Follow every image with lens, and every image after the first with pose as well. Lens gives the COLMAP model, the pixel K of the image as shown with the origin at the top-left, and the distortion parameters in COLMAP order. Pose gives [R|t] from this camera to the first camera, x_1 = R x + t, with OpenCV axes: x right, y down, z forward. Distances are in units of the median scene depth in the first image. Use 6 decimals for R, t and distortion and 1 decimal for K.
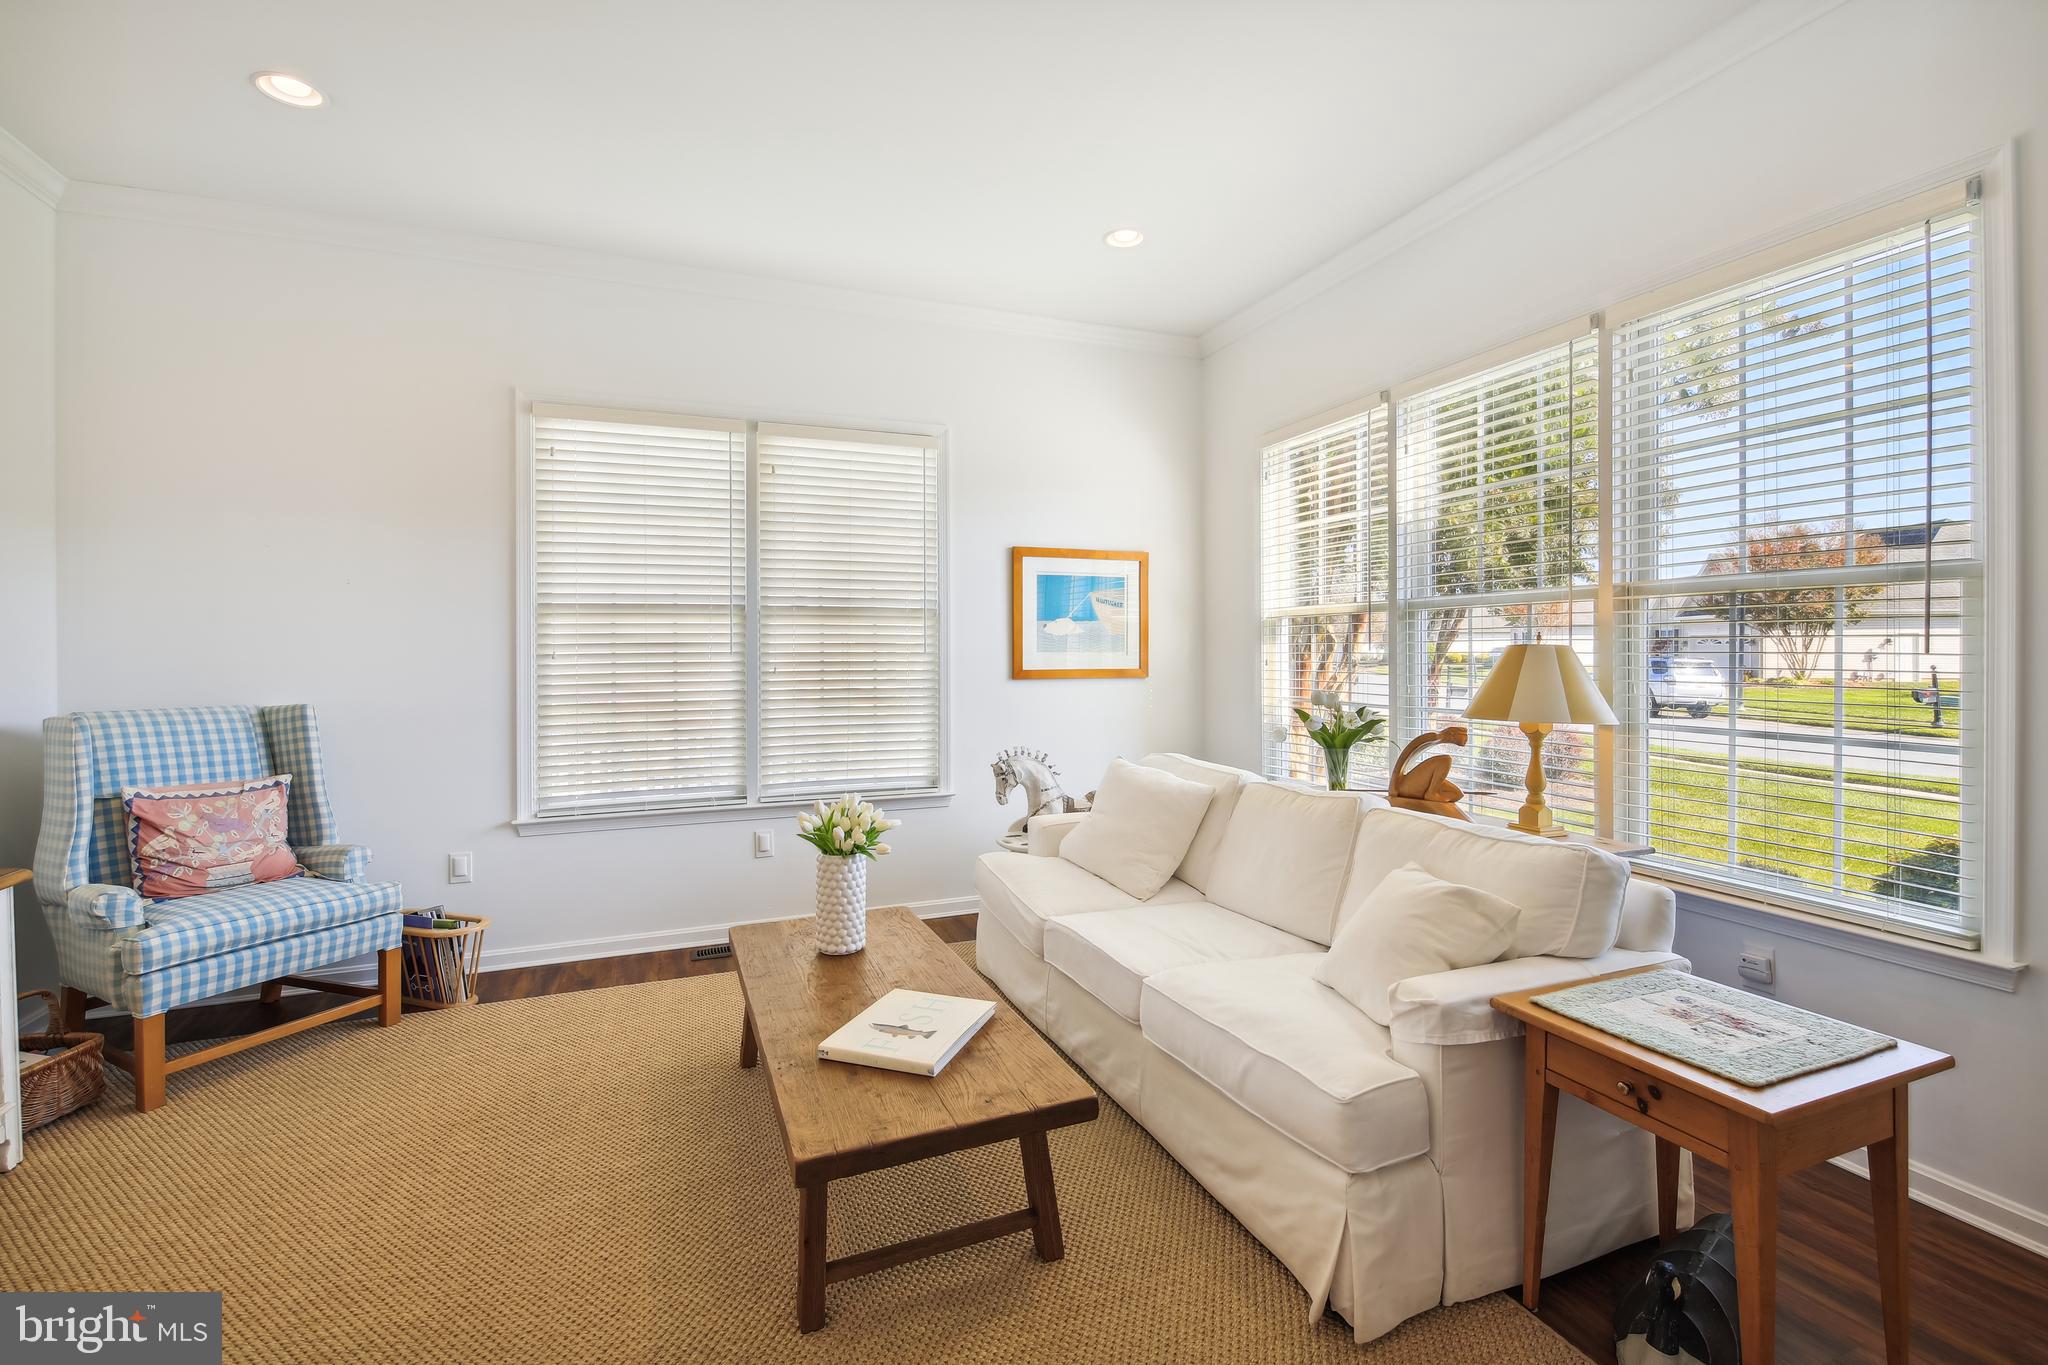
lens RADIAL K [[897.1, 0, 1031.6], [0, 897.1, 665.3], [0, 0, 1]] dist [0.007683, -0.005301]
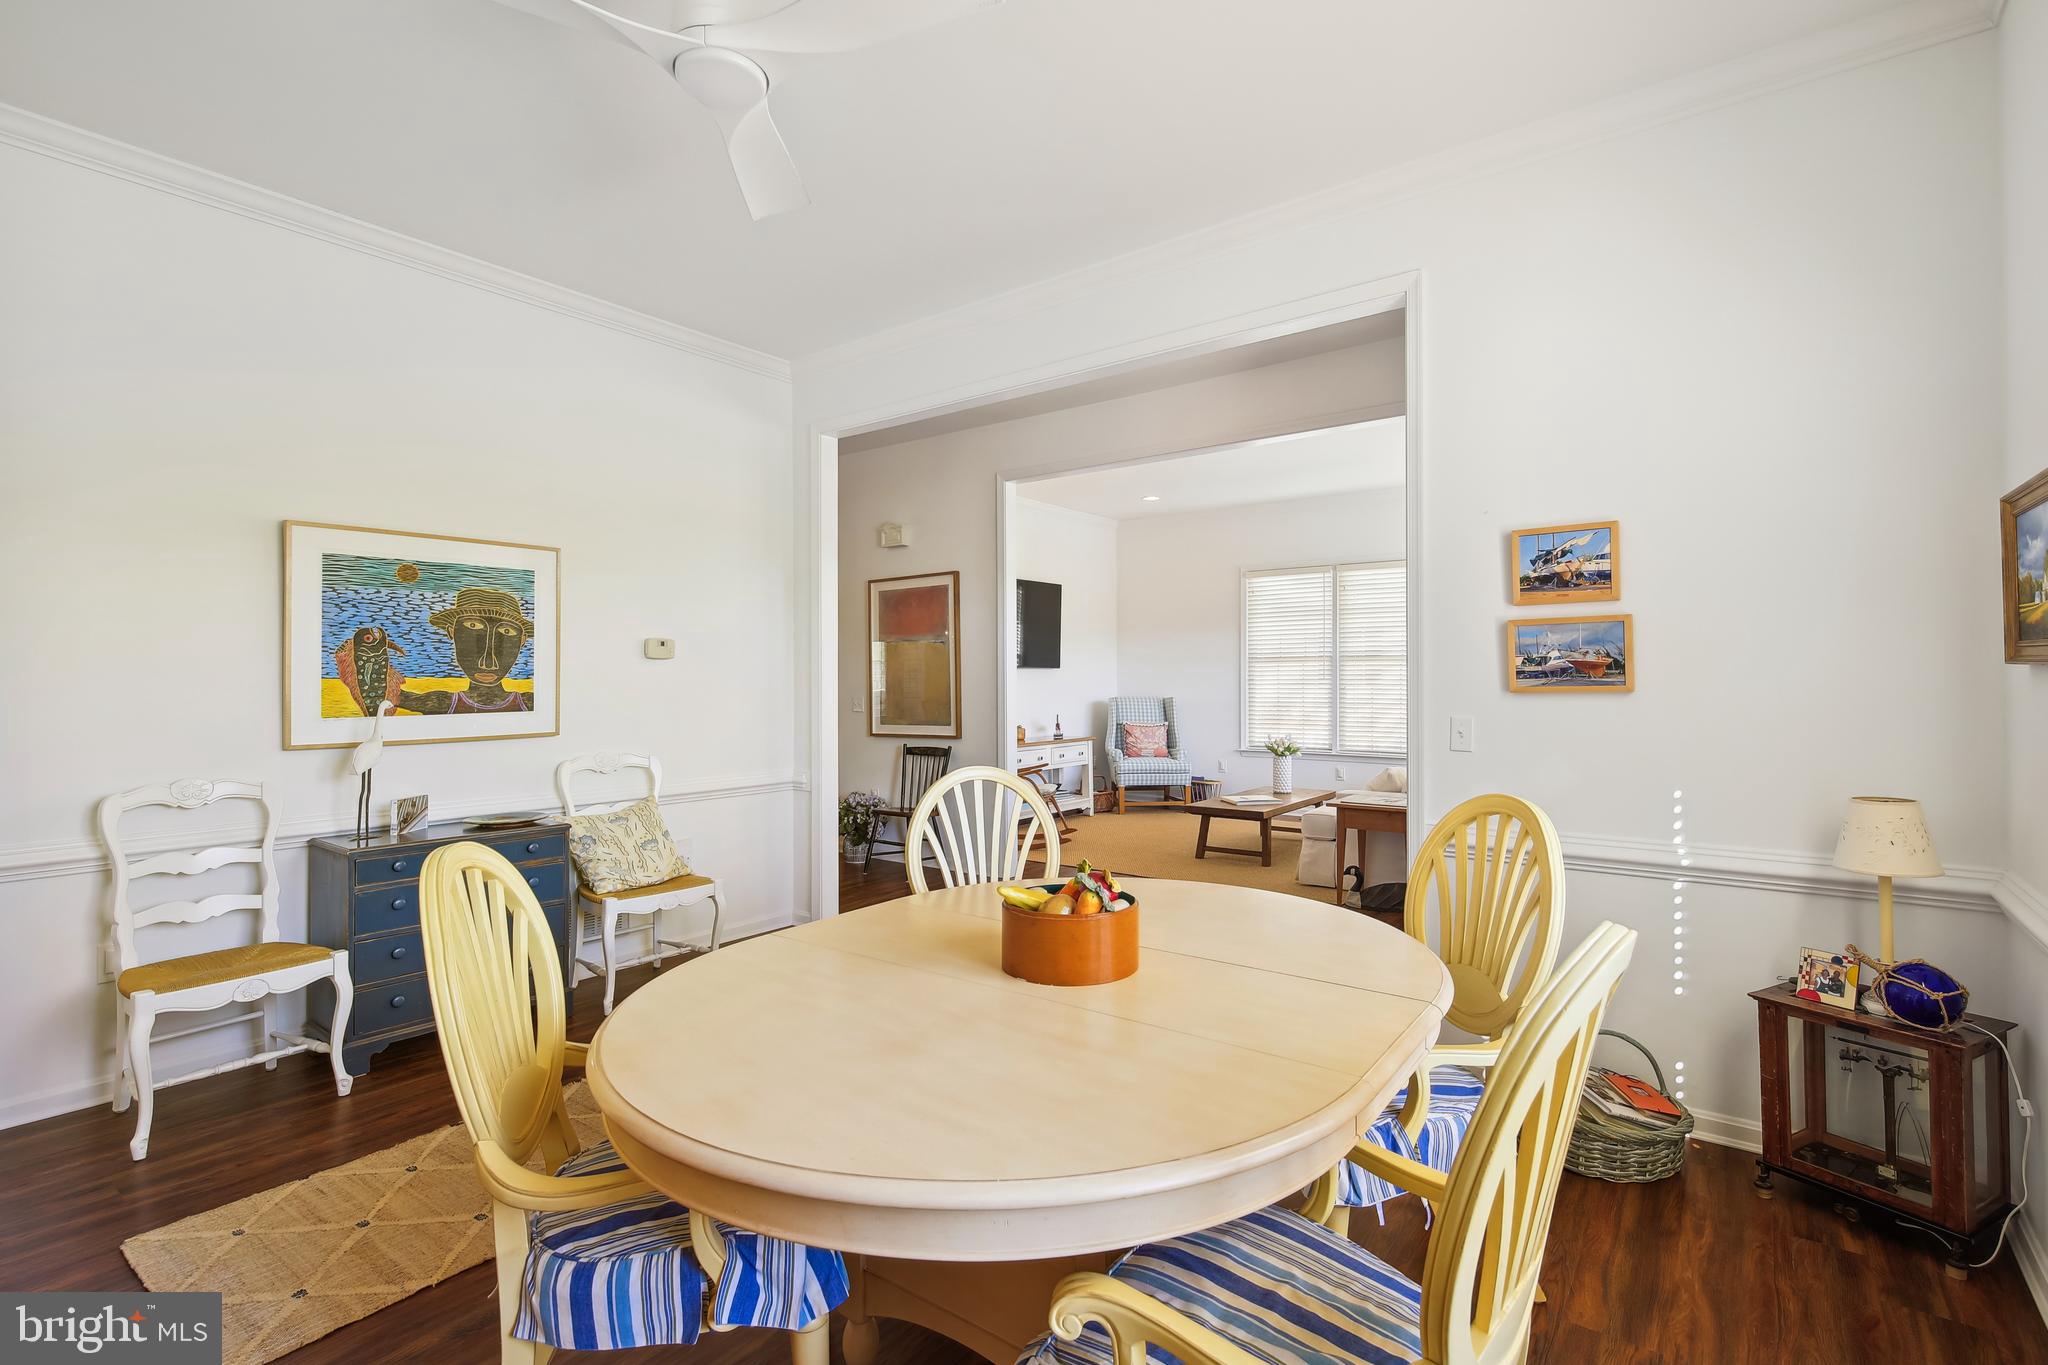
lens RADIAL K [[897.1, 0, 1026.8], [0, 897.1, 672.6], [0, 0, 1]] dist [0.007683, -0.005301]
pose [[0.510407, 0.001859, -0.859931, 1.421893], [-0.010478, 0.999937, -0.004058, -0.018425], [0.859869, 0.011081, 0.510394, -0.849753]]
